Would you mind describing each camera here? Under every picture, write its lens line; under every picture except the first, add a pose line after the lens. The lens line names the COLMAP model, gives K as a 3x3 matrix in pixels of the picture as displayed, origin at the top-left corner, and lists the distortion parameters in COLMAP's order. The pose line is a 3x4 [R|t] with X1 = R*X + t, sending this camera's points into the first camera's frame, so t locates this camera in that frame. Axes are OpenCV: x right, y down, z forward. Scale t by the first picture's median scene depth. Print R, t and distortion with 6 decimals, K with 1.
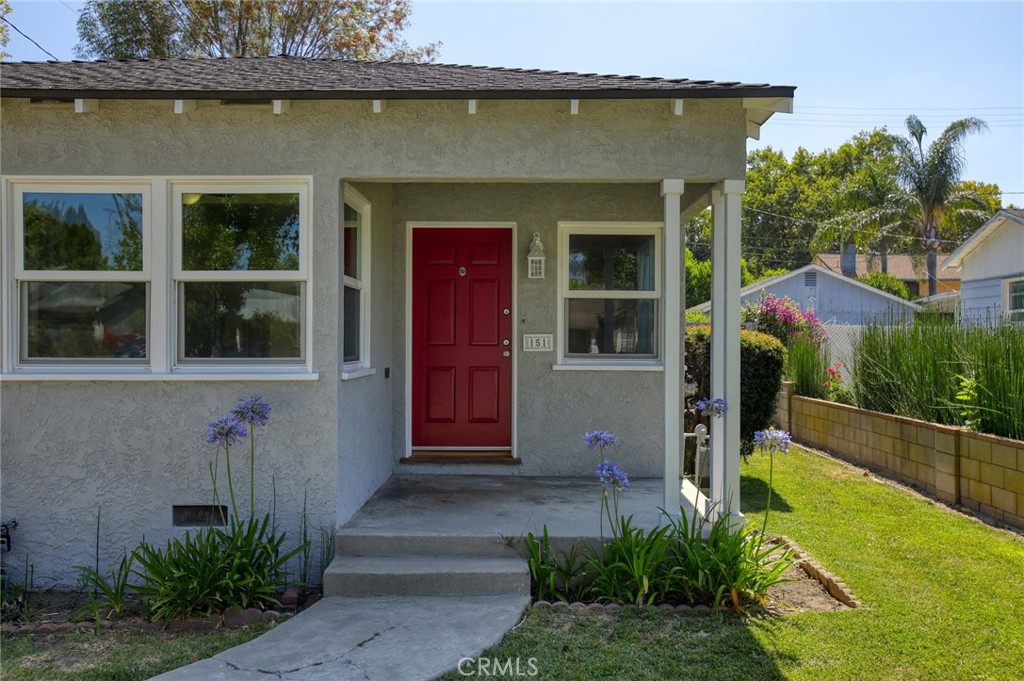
lens RADIAL K [[860.7, 0, 512.5], [0, 860.7, 339.7], [0, 0, 1]] dist [-0.002426, 0.078615]
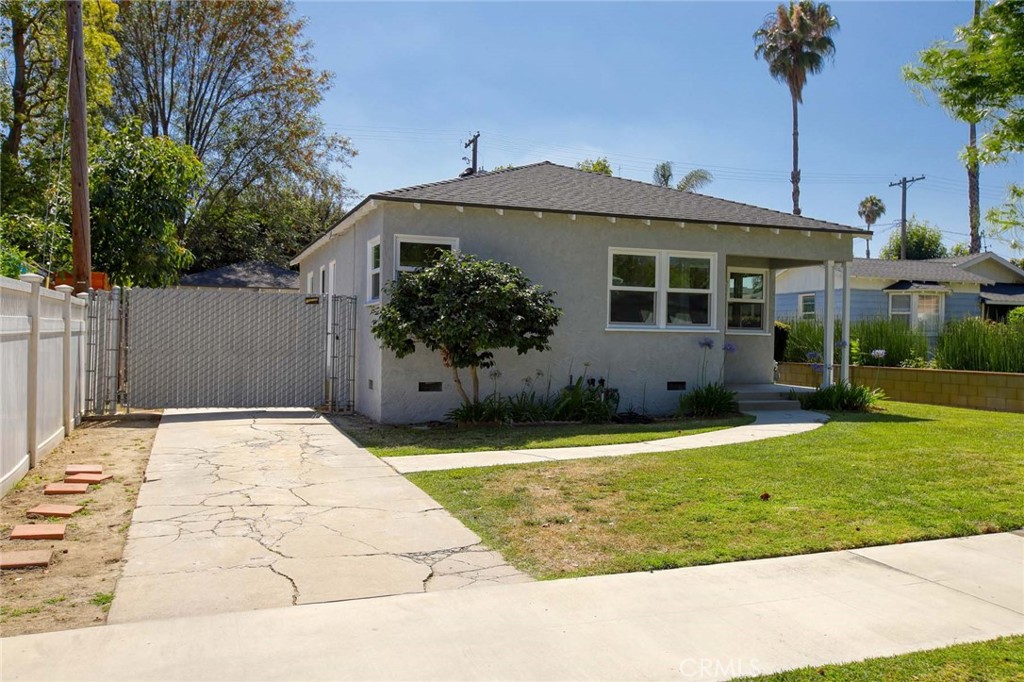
lens RADIAL K [[871.8, 0, 513.2], [0, 871.8, 341.6], [0, 0, 1]] dist [0.012266, 0.002322]
pose [[0.930129, 0.011123, 0.367065, -1.722126], [-0.013439, 0.999903, 0.003754, 0.071423], [-0.366987, -0.008425, 0.930188, -1.174349]]
